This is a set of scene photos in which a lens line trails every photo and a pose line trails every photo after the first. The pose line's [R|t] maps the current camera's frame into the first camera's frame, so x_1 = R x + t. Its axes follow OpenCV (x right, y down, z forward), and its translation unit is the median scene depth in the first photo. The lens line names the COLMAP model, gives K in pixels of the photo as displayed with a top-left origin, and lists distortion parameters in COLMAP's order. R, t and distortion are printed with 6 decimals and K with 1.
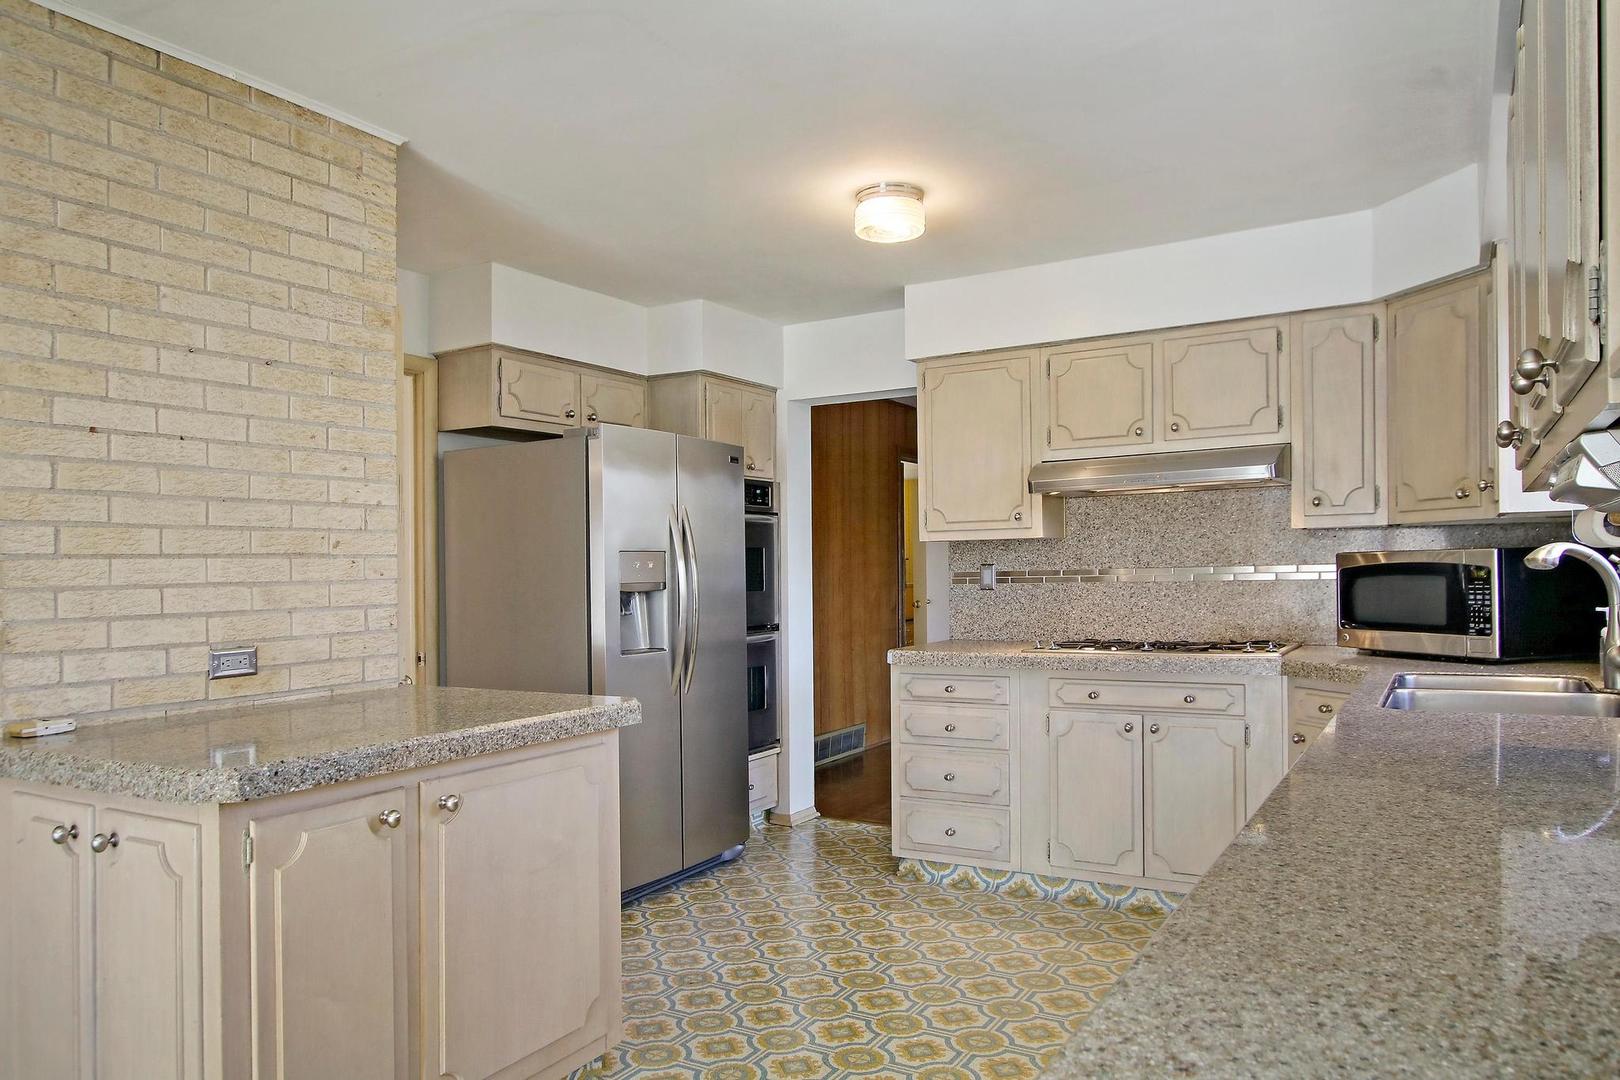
lens RADIAL K [[1074.3, 0, 852.4], [0, 1074.3, 563.6], [0, 0, 1]] dist [-0.010781, 0.002095]
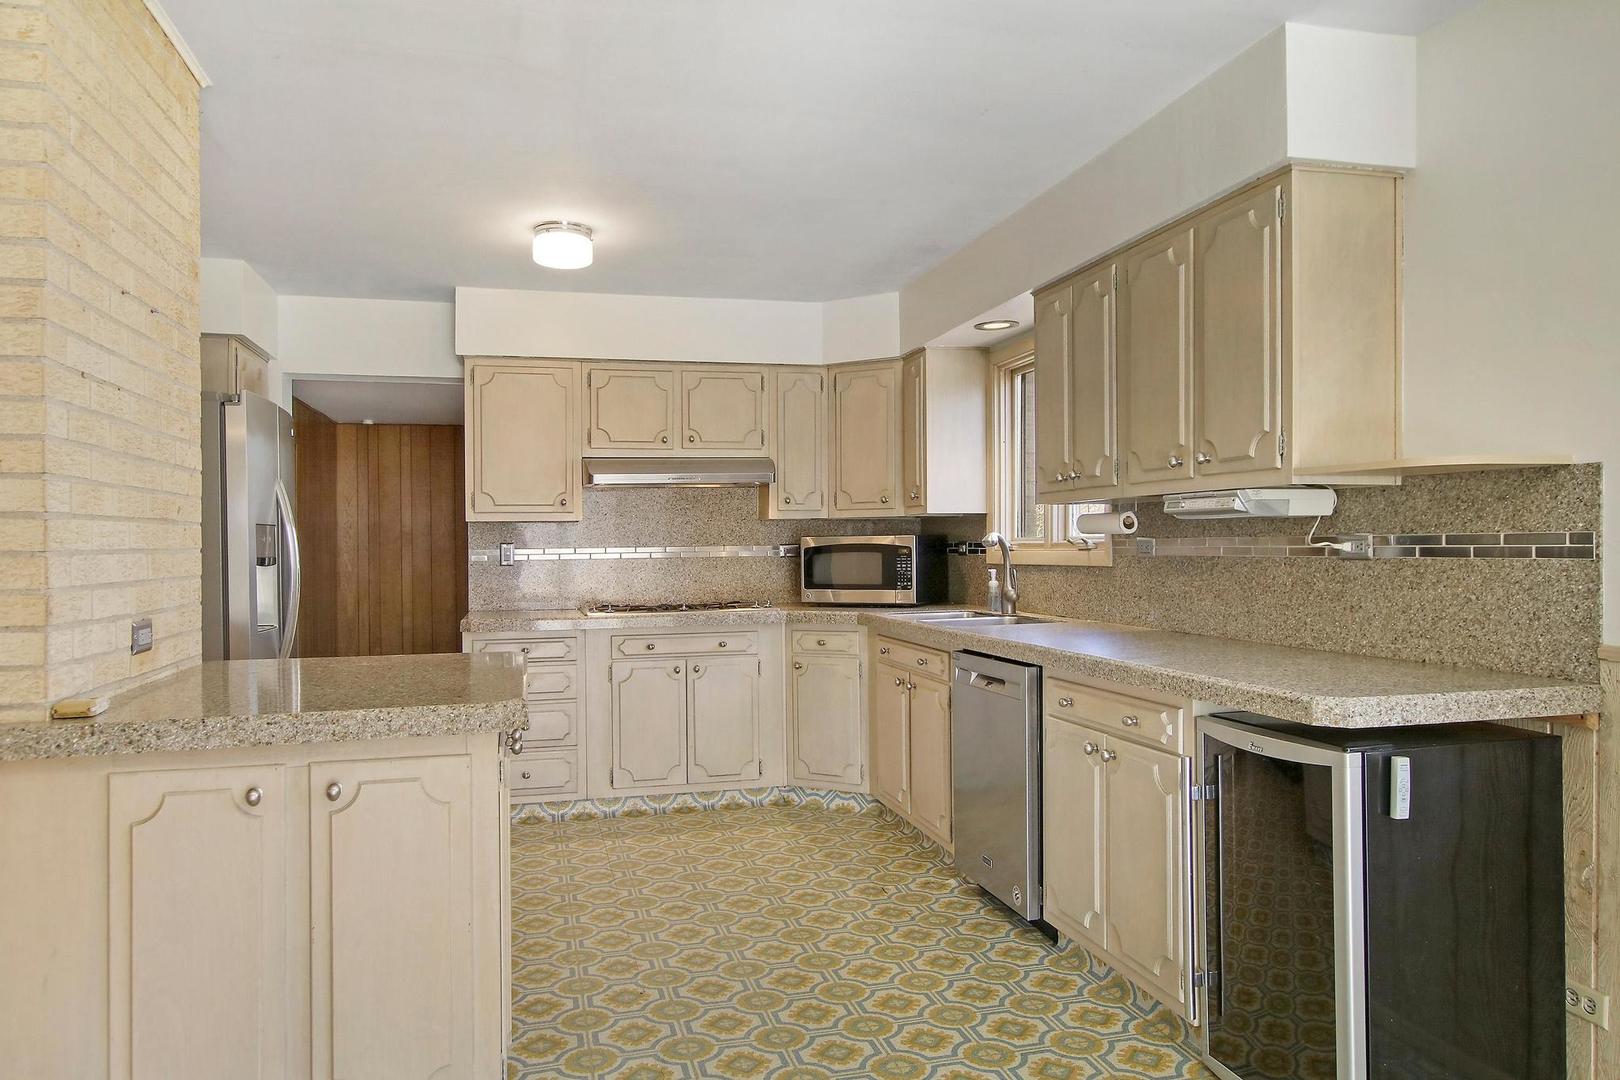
lens RADIAL K [[1074.3, 0, 818.1], [0, 1074.3, 542.6], [0, 0, 1]] dist [-0.010781, 0.002095]
pose [[0.710390, 0.011603, 0.703713, -0.533595], [-0.005898, 0.999927, -0.010533, 0.012429], [-0.703784, 0.003332, 0.710406, -0.037892]]
